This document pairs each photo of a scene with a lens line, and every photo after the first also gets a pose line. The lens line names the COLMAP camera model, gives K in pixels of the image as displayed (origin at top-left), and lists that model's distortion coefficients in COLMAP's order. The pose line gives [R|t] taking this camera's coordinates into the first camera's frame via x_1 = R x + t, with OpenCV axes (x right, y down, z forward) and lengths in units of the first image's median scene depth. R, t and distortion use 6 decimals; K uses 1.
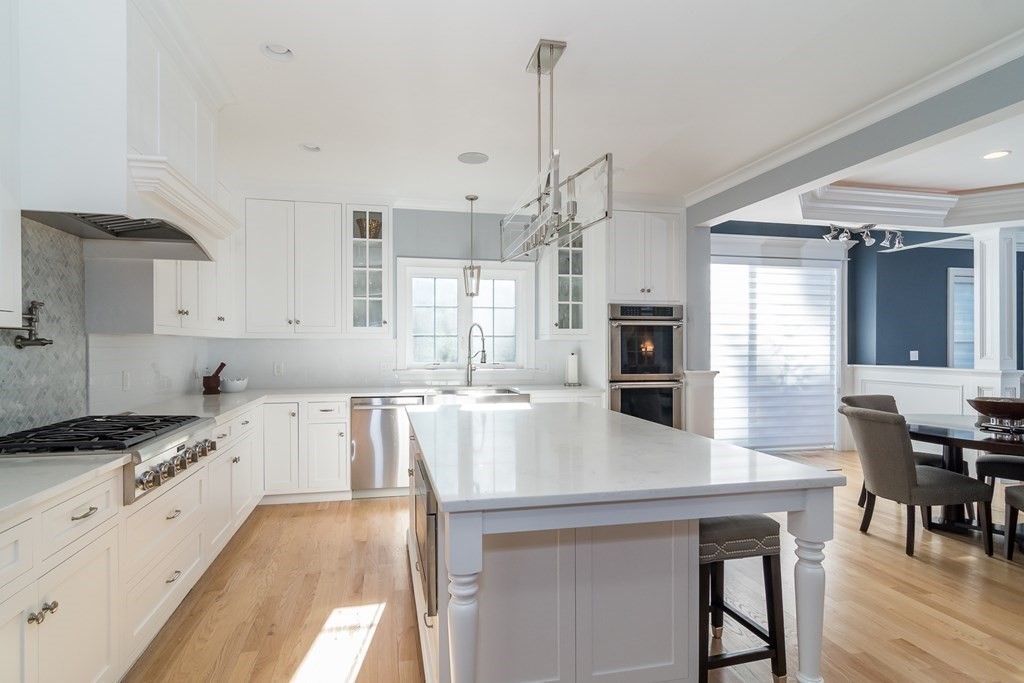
lens RADIAL K [[517.5, 0, 494.8], [0, 517.5, 349.0], [0, 0, 1]] dist [-0.000323, 0.001058]
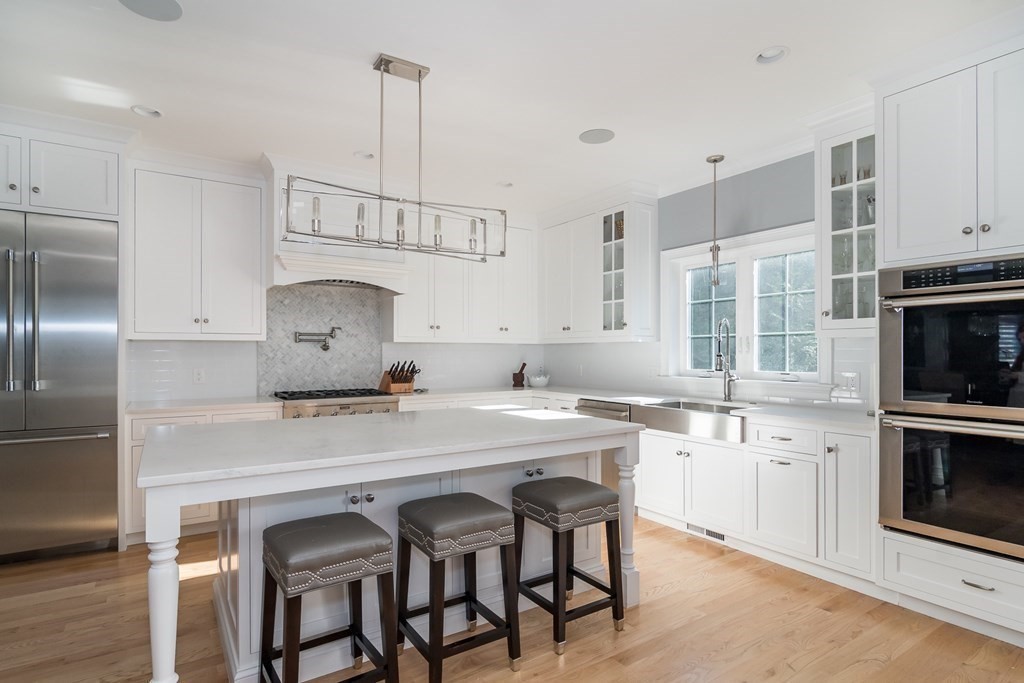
lens RADIAL K [[521.6, 0, 490.6], [0, 521.6, 350.1], [0, 0, 1]] dist [-0.001028, 0.001311]
pose [[0.353446, -0.004094, -0.935446, 0.583216], [-0.004460, 0.999972, -0.006061, 0.002904], [0.935444, 0.006314, 0.353418, 0.412716]]
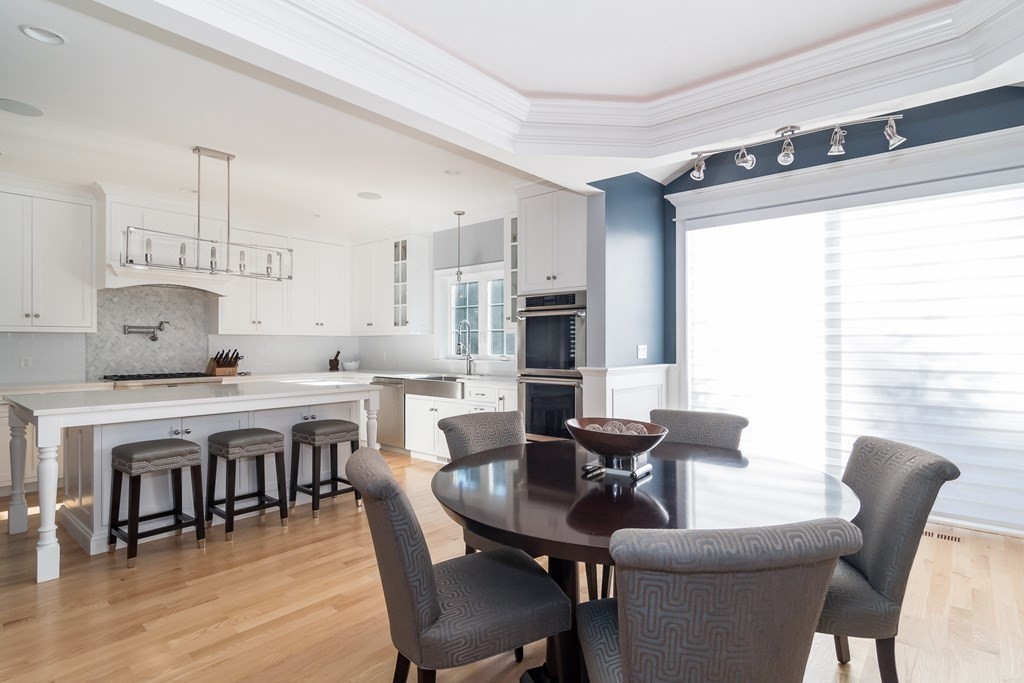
lens RADIAL K [[517.5, 0, 520.8], [0, 517.5, 342.4], [0, 0, 1]] dist [-0.000323, 0.001058]
pose [[0.624943, -0.003385, -0.780663, 0.973222], [-0.002688, 0.999975, -0.006488, 0.007649], [0.780666, 0.006153, 0.624919, 0.385942]]
